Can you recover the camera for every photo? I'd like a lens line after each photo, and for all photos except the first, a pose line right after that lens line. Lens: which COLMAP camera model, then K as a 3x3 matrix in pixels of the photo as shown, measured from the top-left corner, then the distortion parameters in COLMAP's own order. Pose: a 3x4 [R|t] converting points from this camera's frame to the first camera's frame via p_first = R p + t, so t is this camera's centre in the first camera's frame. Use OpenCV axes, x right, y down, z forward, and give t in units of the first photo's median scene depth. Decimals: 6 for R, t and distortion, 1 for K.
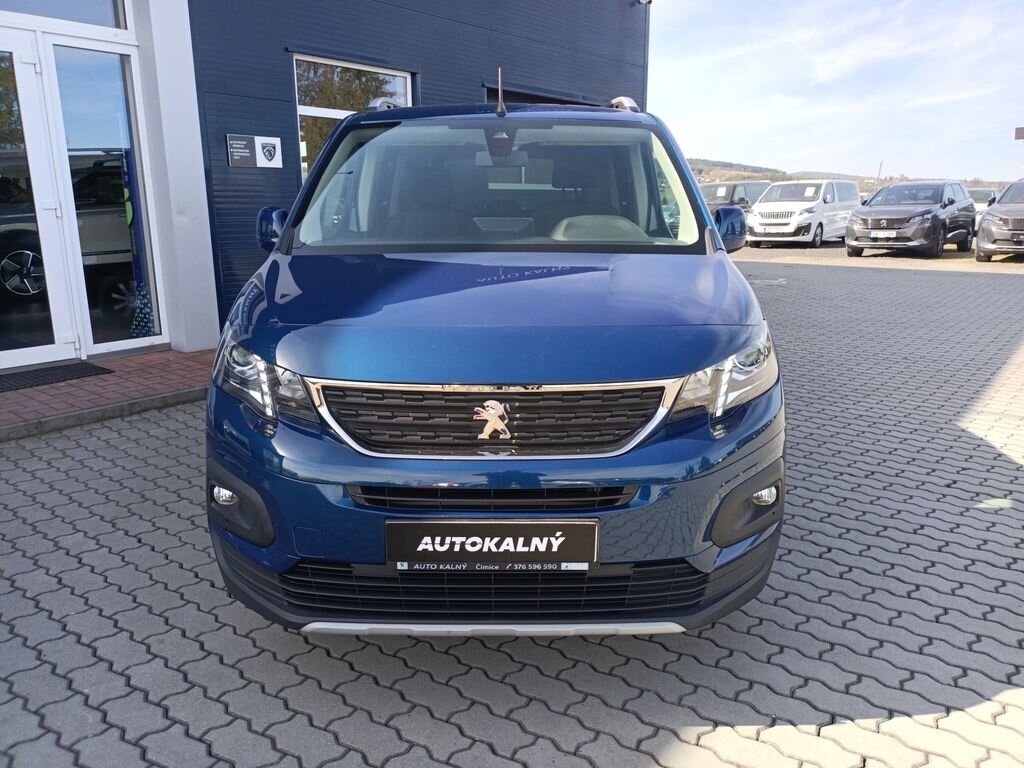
lens RADIAL K [[761.0, 0, 496.9], [0, 761.0, 395.1], [0, 0, 1]] dist [0.015811, -0.003287]
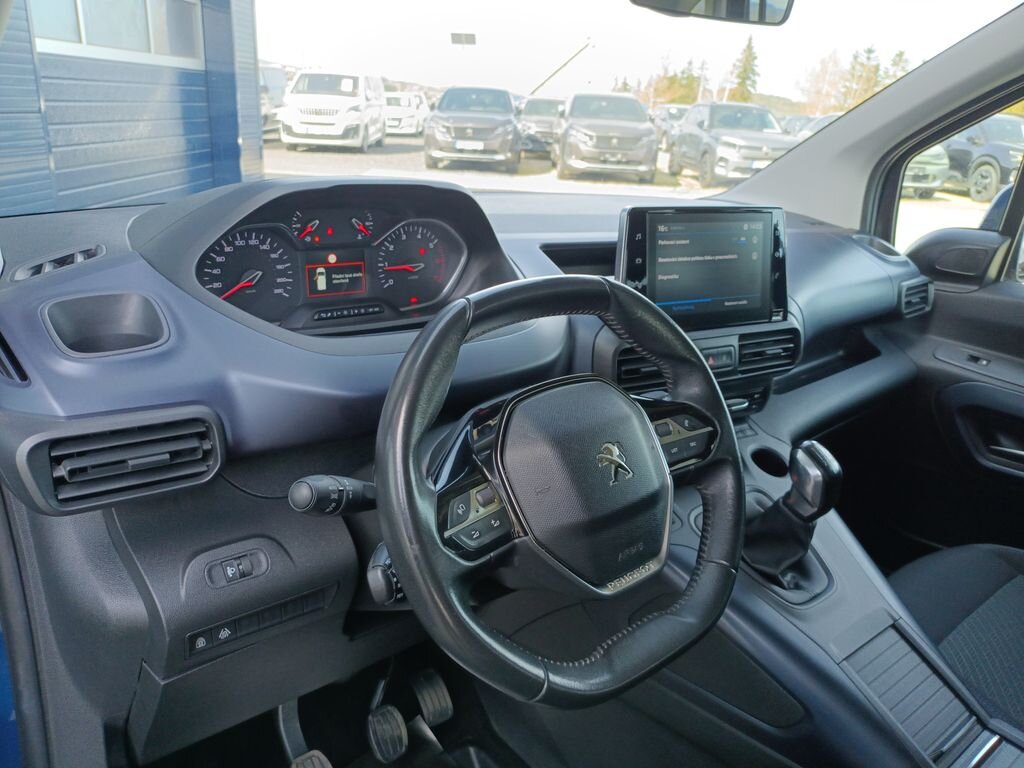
lens RADIAL K [[761.0, 0, 503.3], [0, 761.0, 385.8], [0, 0, 1]] dist [0.015811, -0.003287]
pose [[0.762997, -0.172045, 0.623086, -0.179639], [0.091254, 0.982945, 0.159664, -0.189891], [-0.639928, -0.064964, 0.765684, 0.713281]]
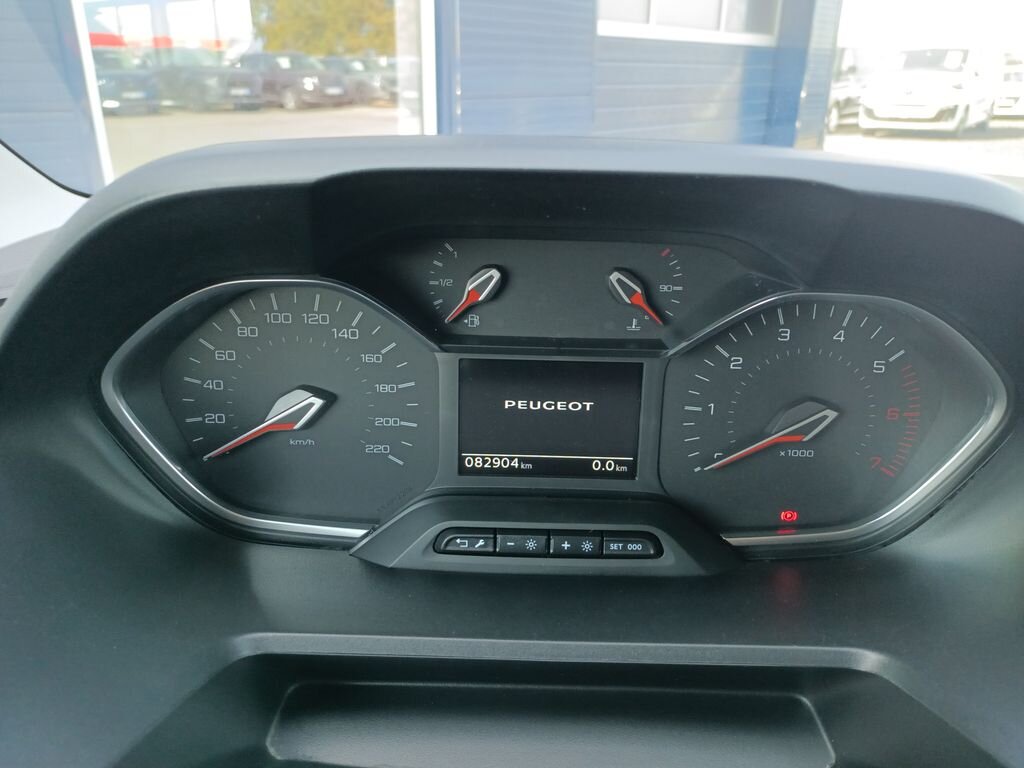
lens RADIAL K [[761.0, 0, 523.4], [0, 761.0, 398.8], [0, 0, 1]] dist [0.015811, -0.003287]
pose [[0.999288, 0.008109, 0.036844, -0.106993], [-0.014025, 0.986477, 0.163296, -0.201477], [-0.035021, -0.163696, 0.985889, 0.803632]]
